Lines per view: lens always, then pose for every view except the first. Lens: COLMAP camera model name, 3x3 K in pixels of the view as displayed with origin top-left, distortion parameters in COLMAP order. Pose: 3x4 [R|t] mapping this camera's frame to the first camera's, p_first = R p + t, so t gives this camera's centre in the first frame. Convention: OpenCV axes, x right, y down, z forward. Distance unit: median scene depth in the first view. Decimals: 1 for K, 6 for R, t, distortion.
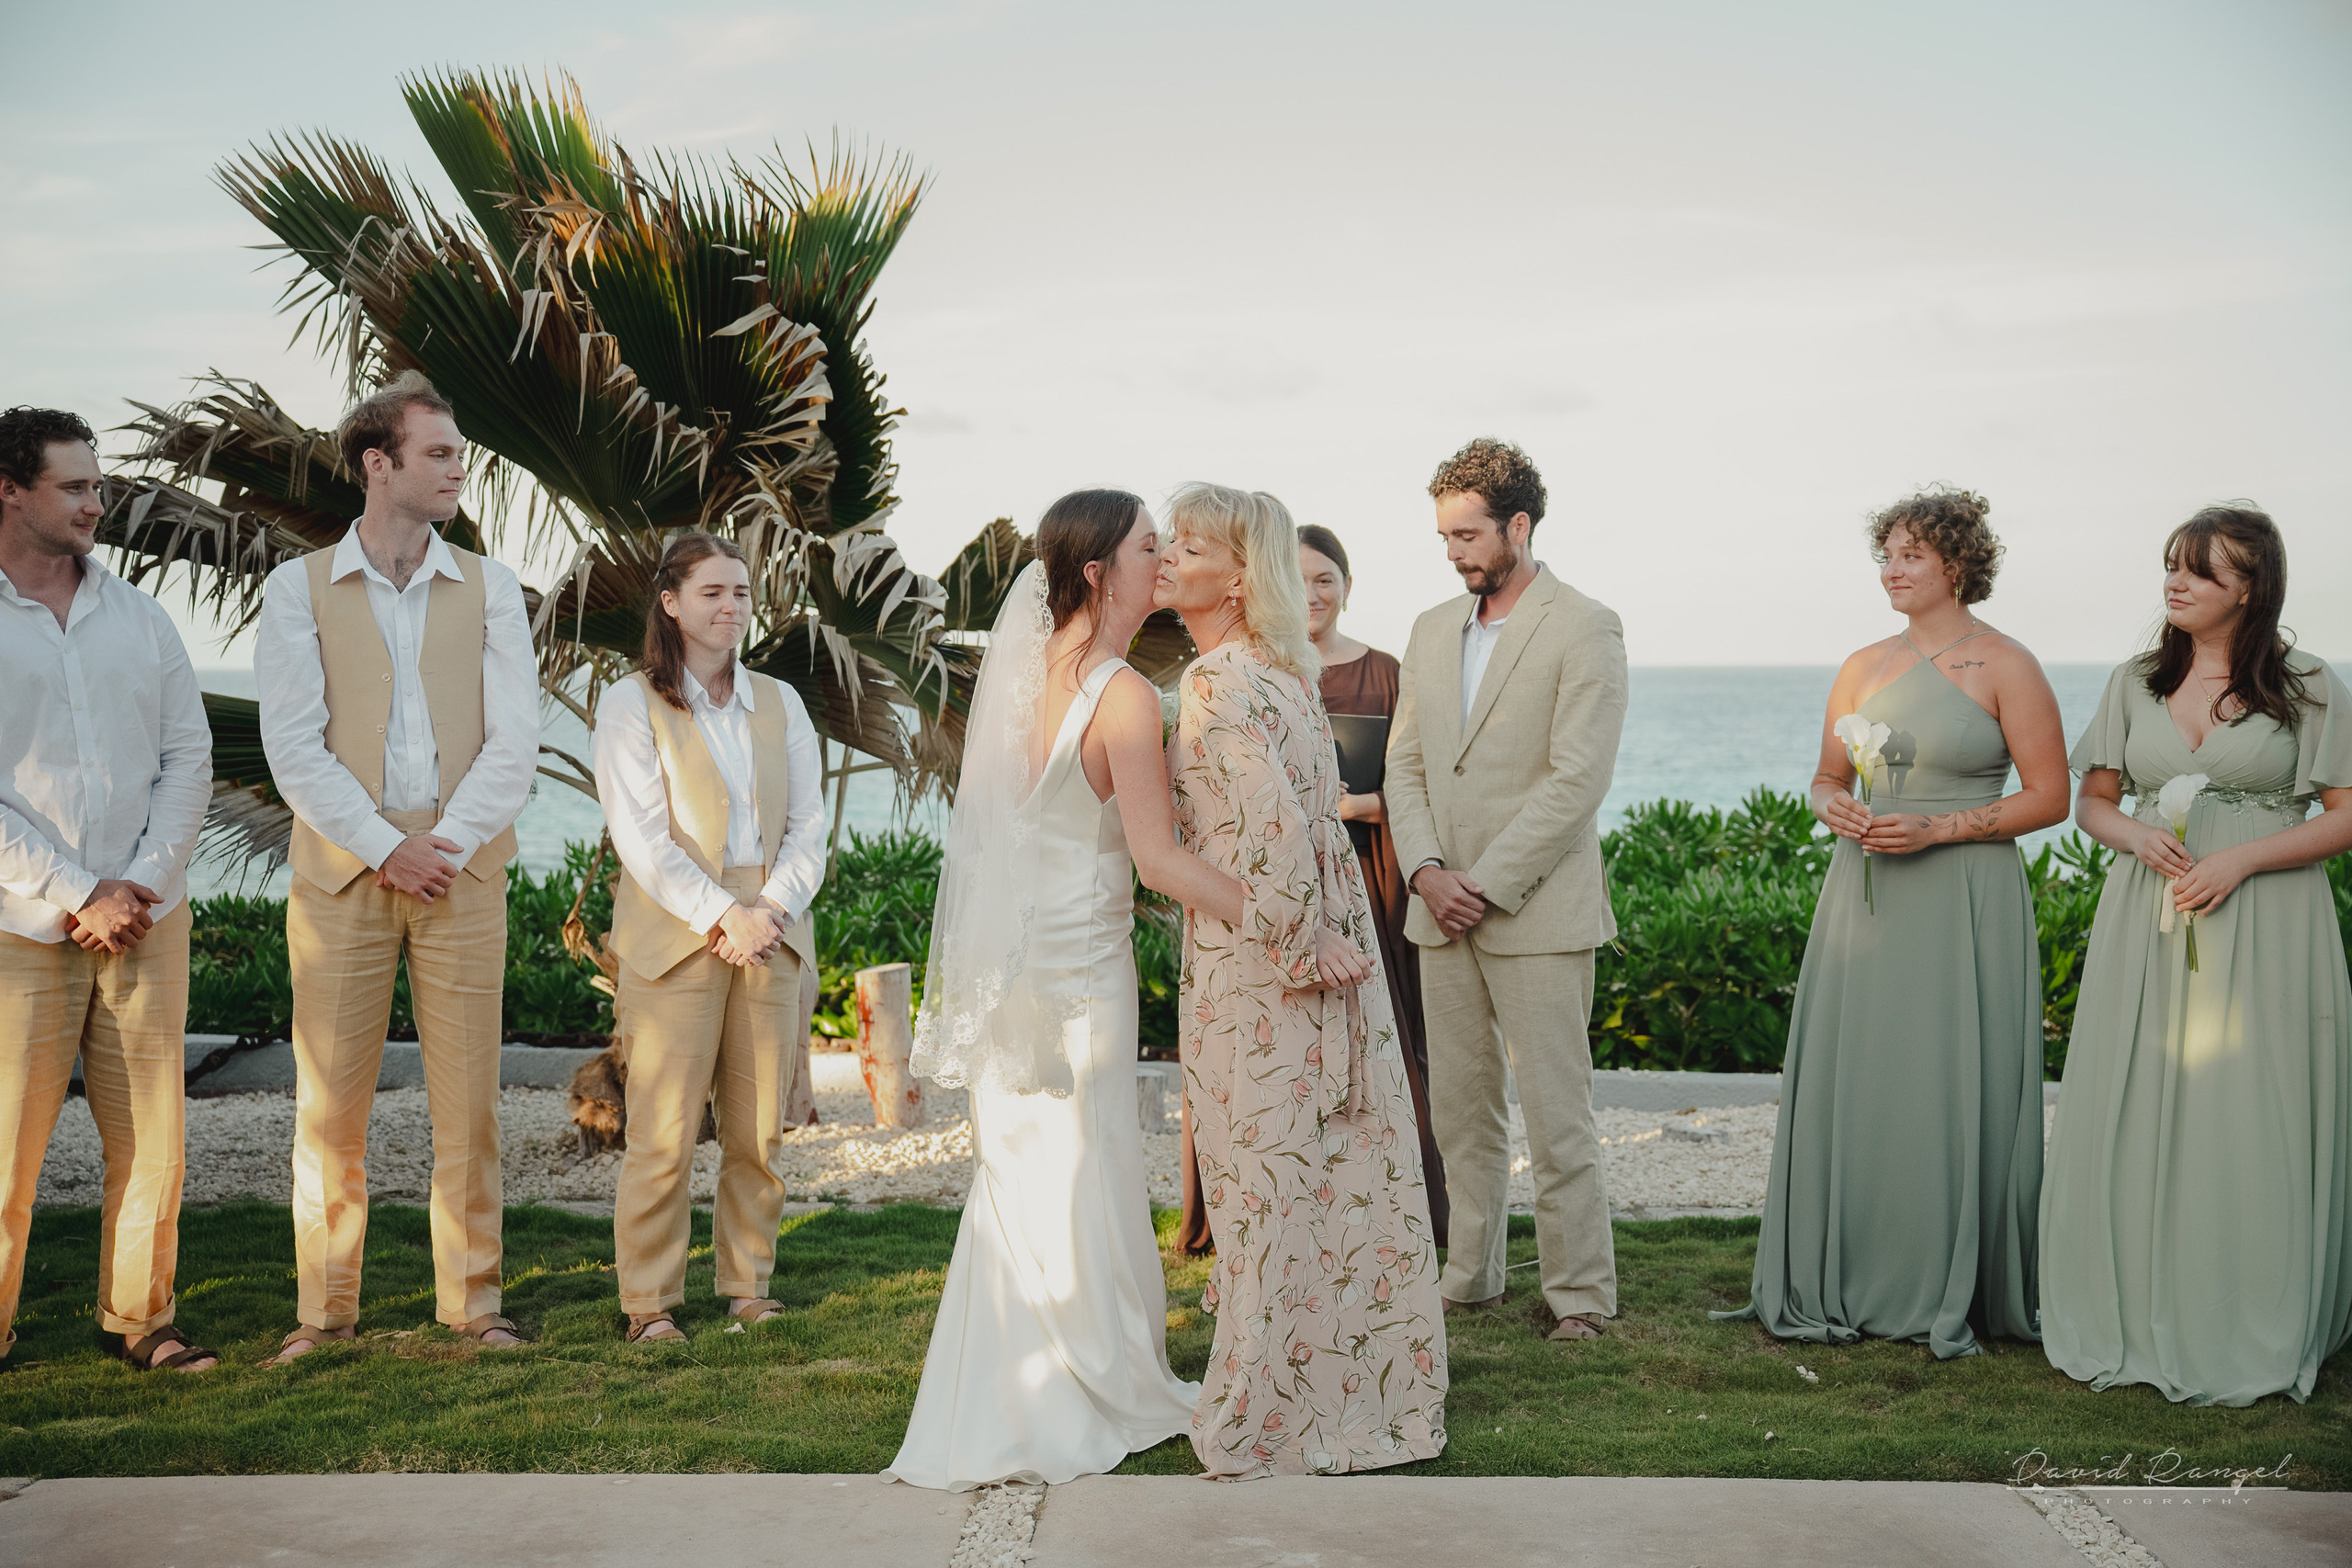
lens RADIAL K [[2721.4, 0, 1177.9], [0, 2721.4, 808.5], [0, 0, 1]] dist [0.101033, 0.000000]
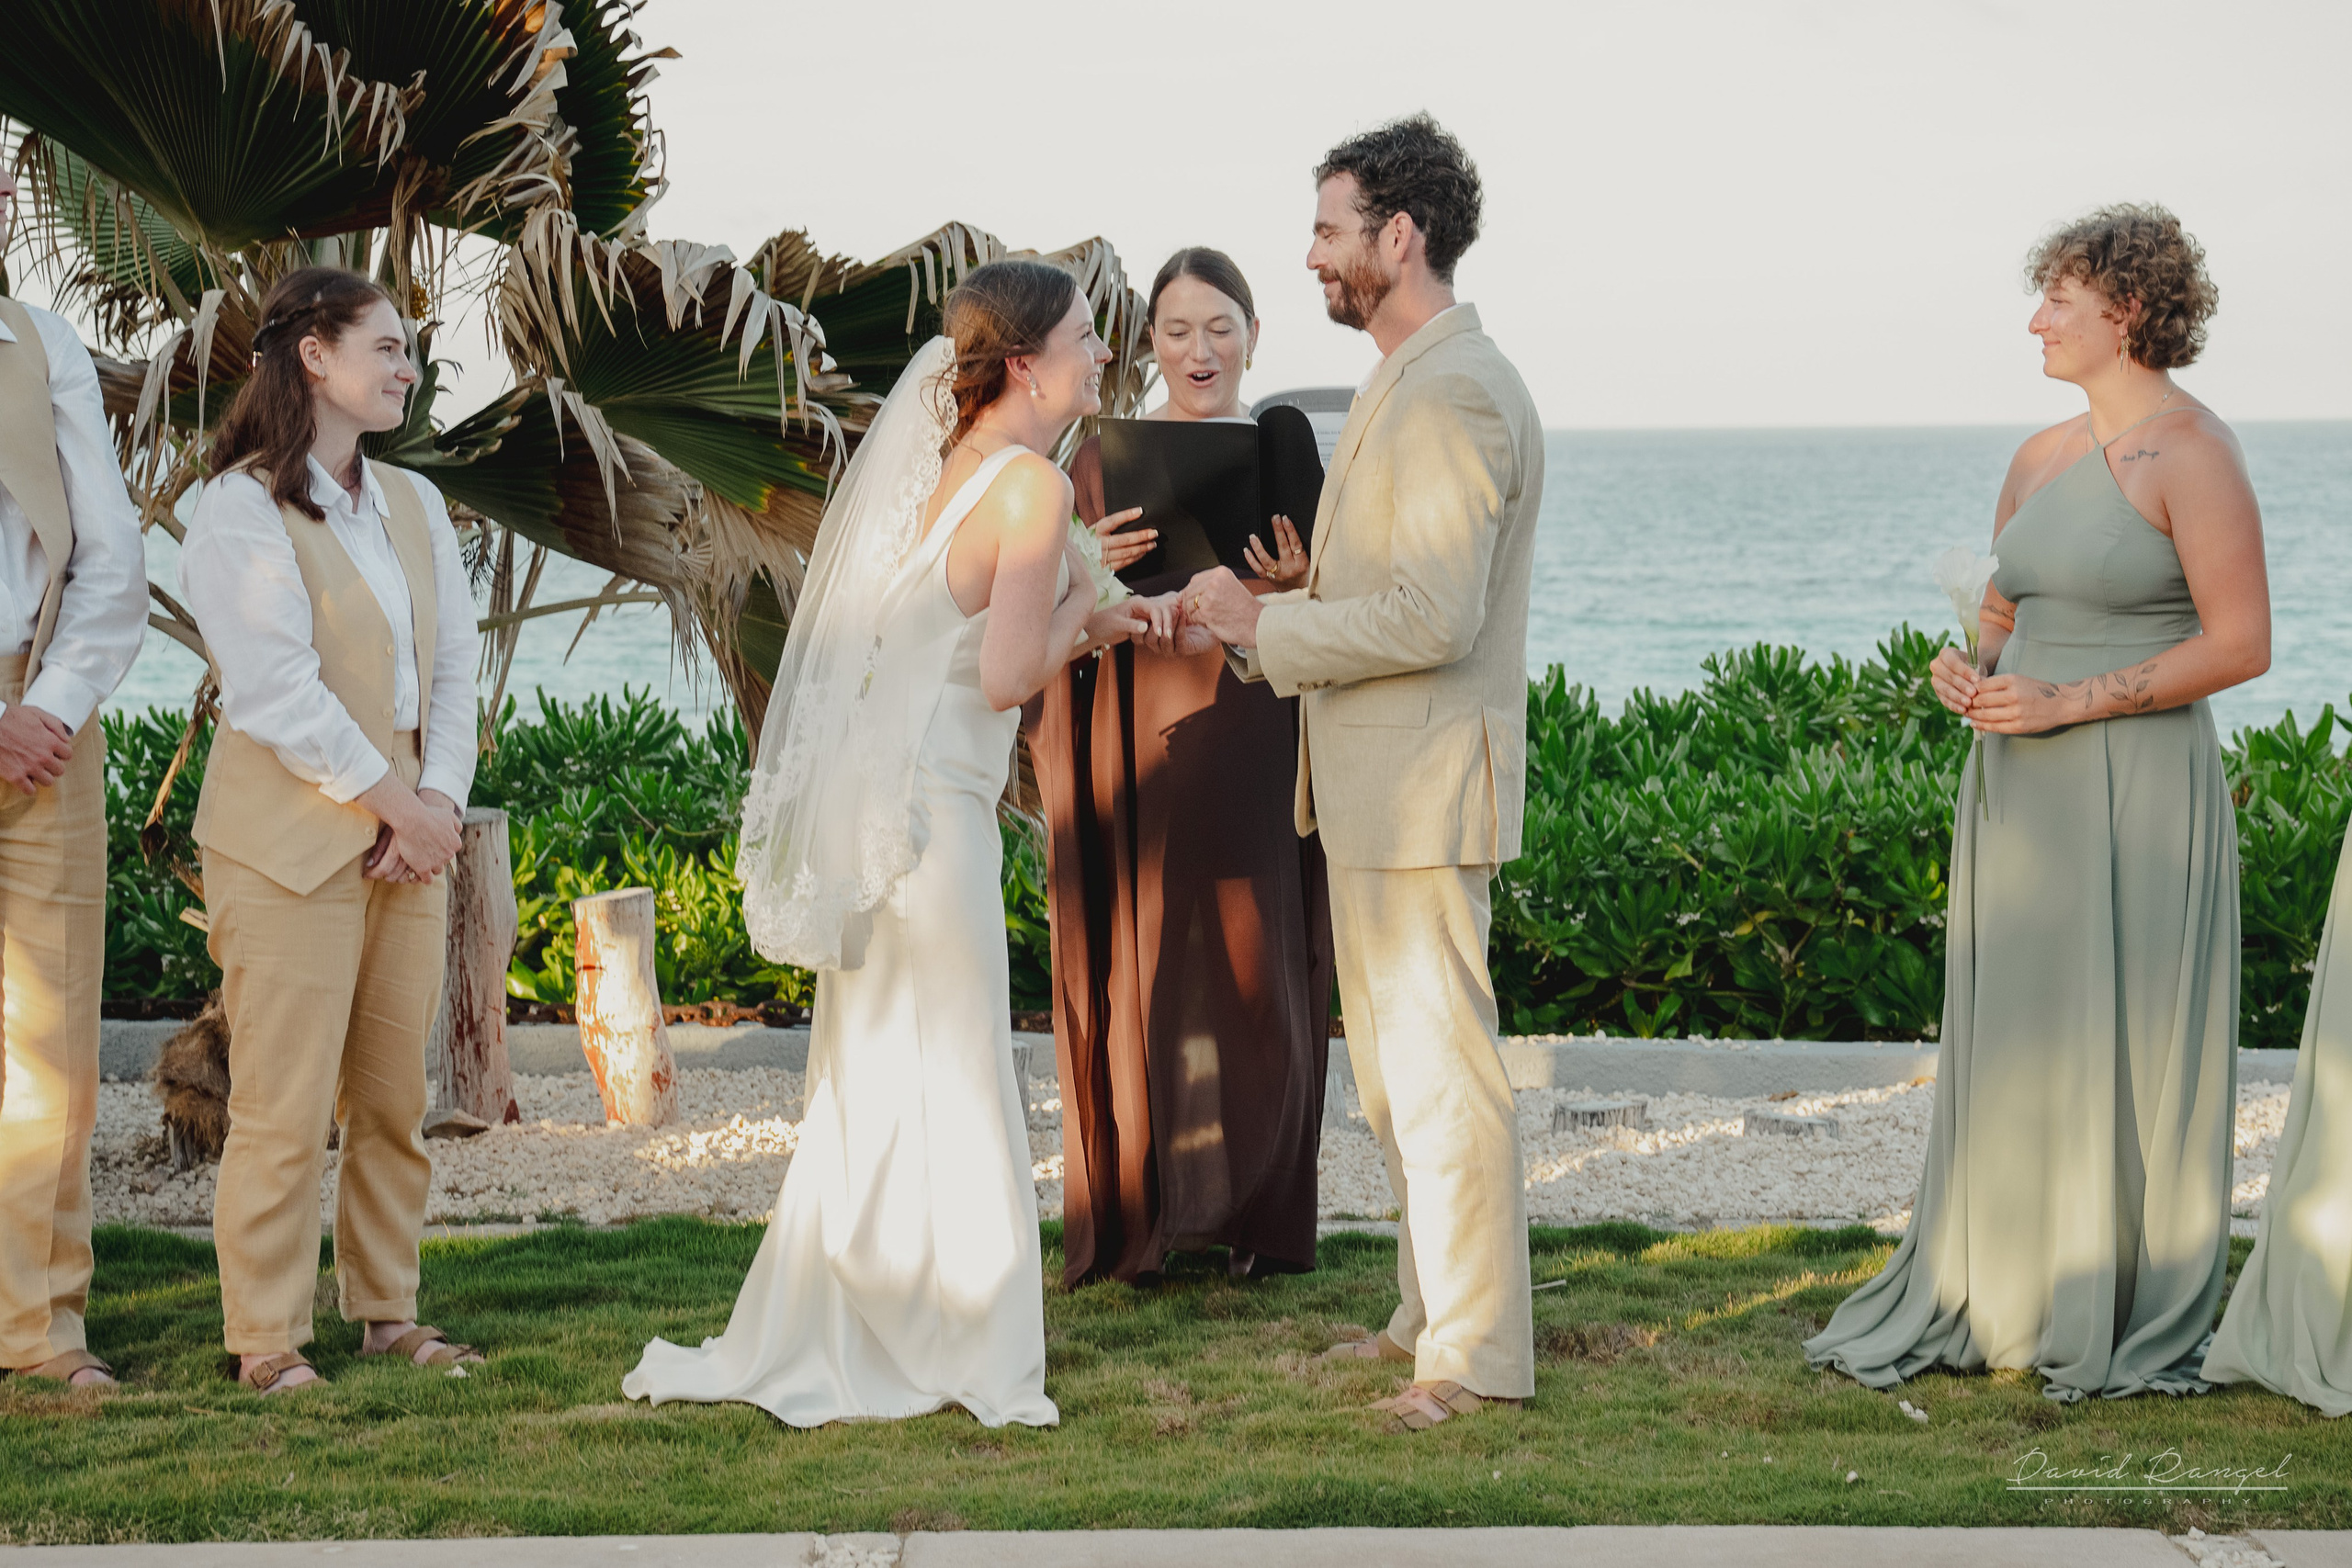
lens RADIAL K [[4771.6, 0, 1149.4], [0, 4771.6, 850.6], [0, 0, 1]] dist [0.365638, 0.000000]
pose [[0.999440, -0.003446, 0.033278, -0.017336], [0.002198, 0.999295, 0.037466, 0.003605], [-0.033384, -0.037372, 0.998744, -0.245555]]
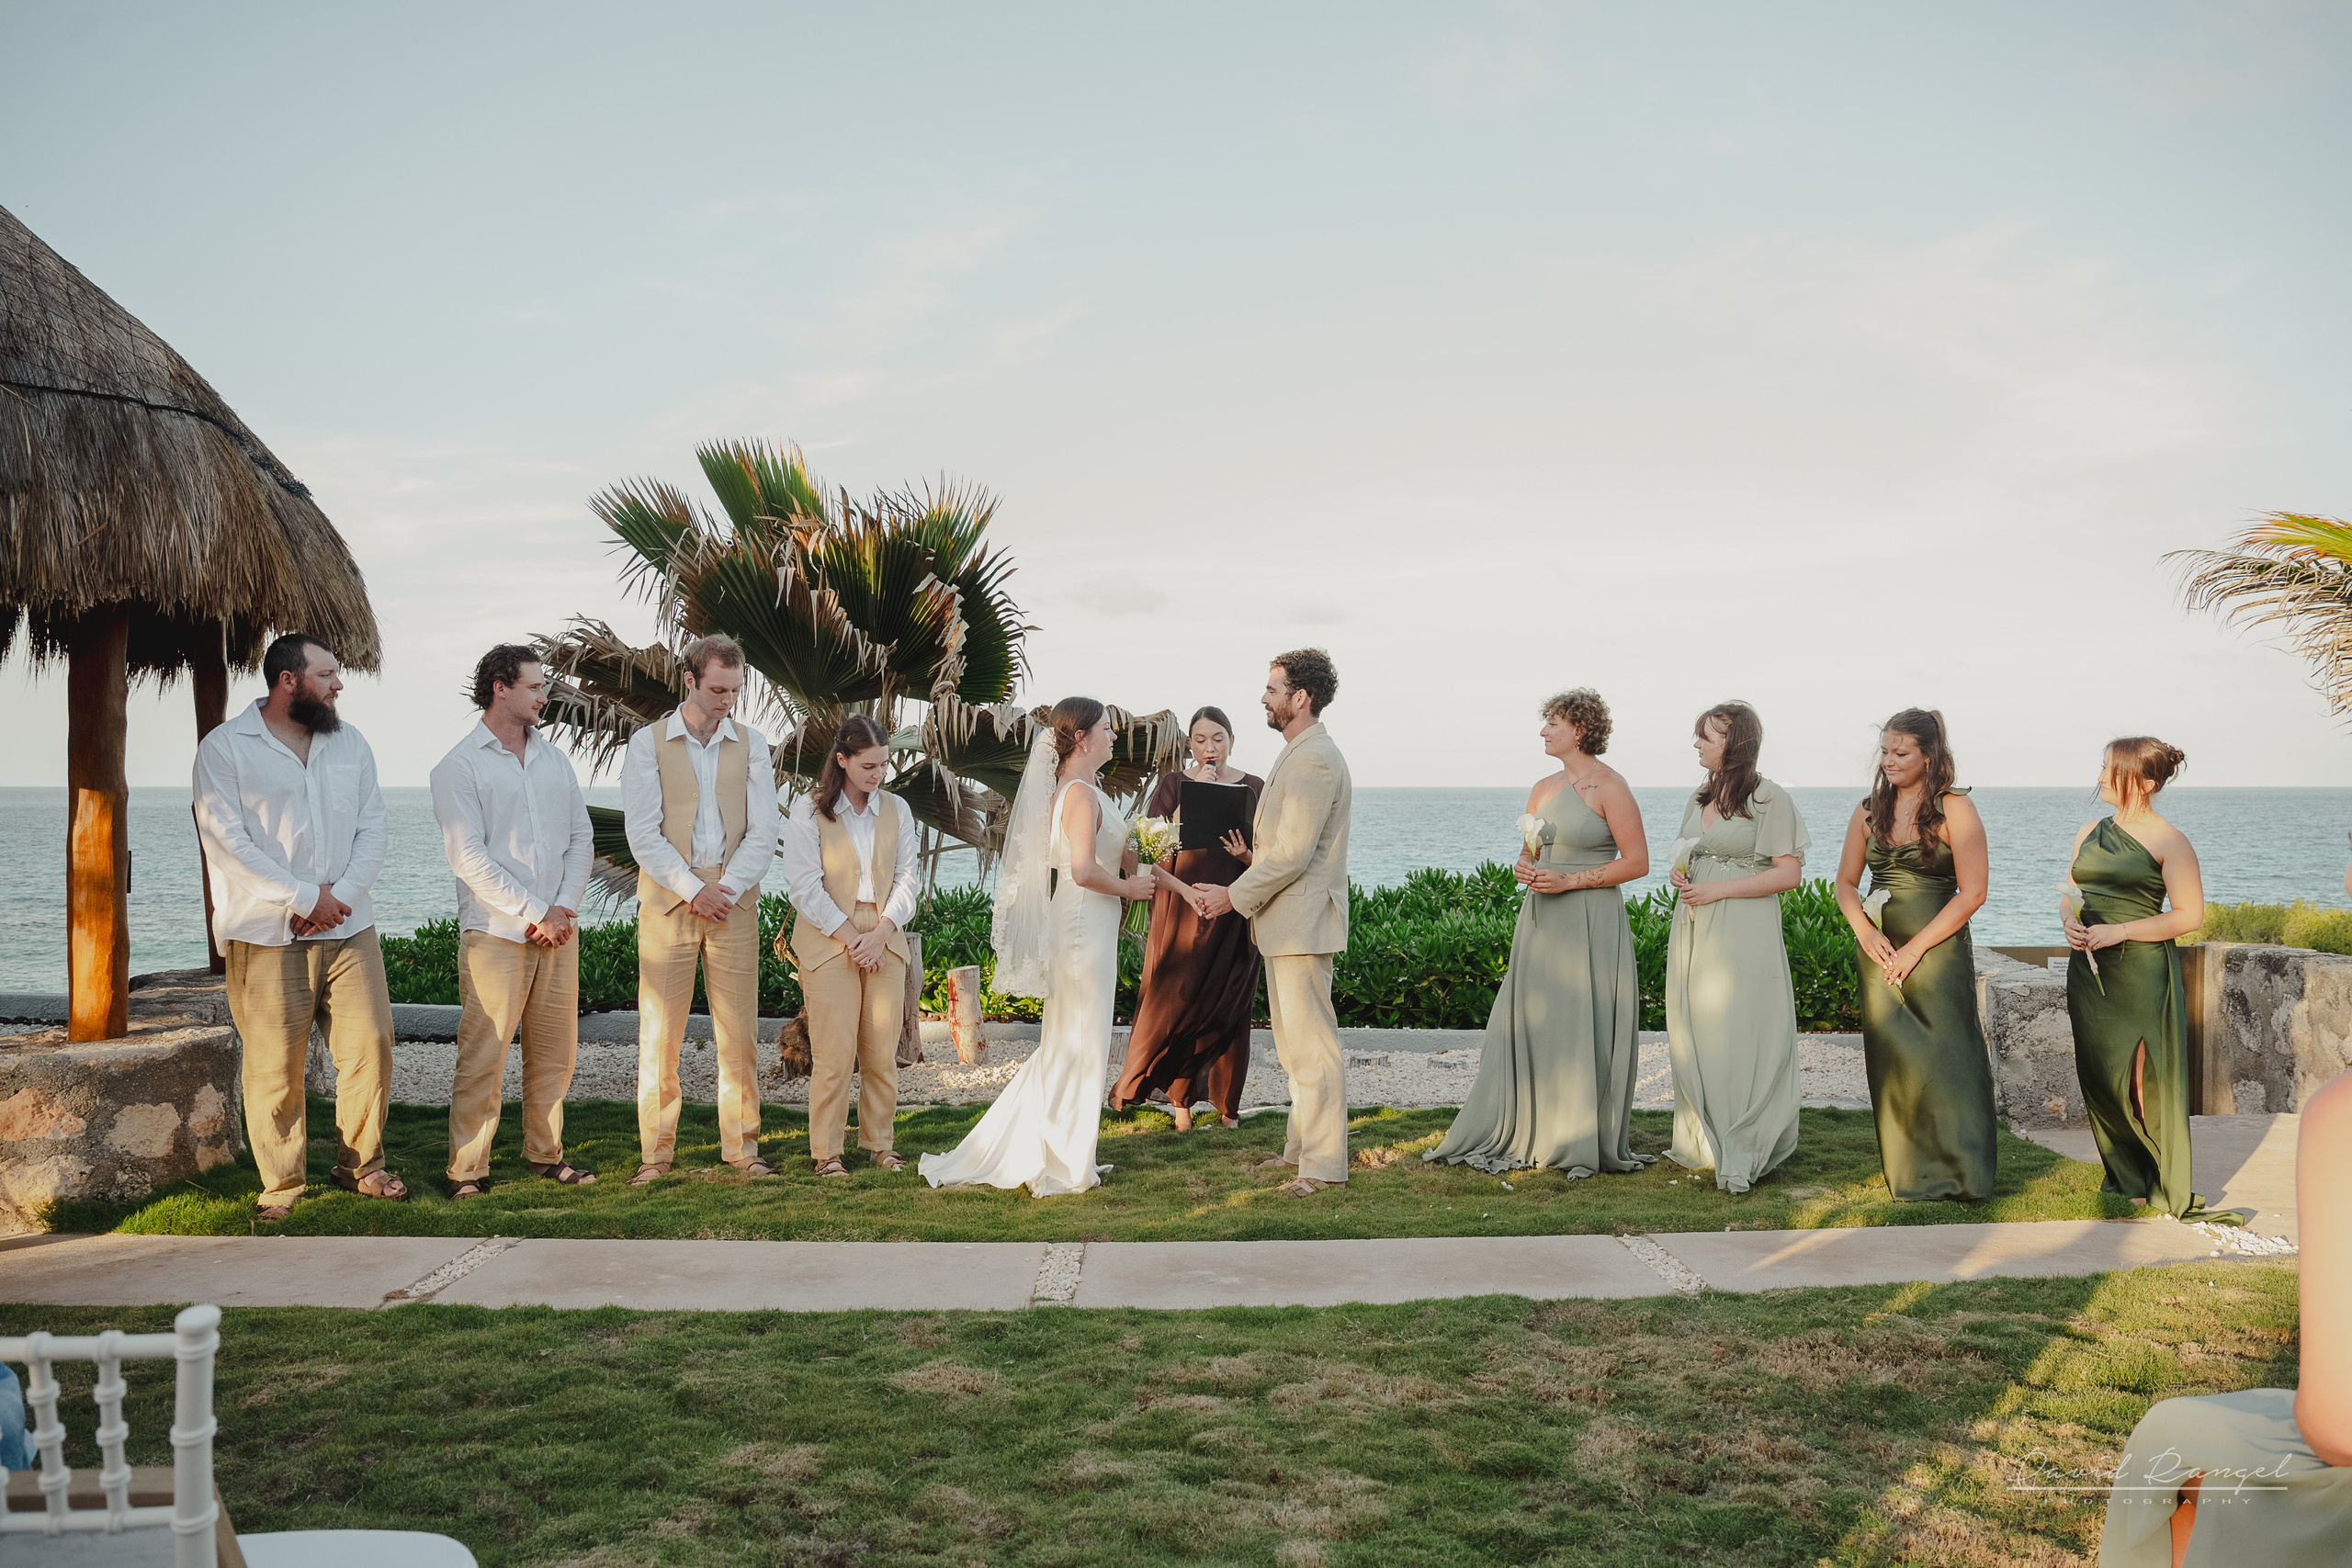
lens RADIAL K [[1823.9, 0, 1194.0], [0, 1823.9, 778.9], [0, 0, 1]] dist [-0.077063, 0.051965]
pose [[0.998878, 0.002978, 0.047271, -0.024922], [-0.000282, 0.998377, -0.056942, 0.007785], [-0.047364, 0.056864, 0.997258, -0.146066]]
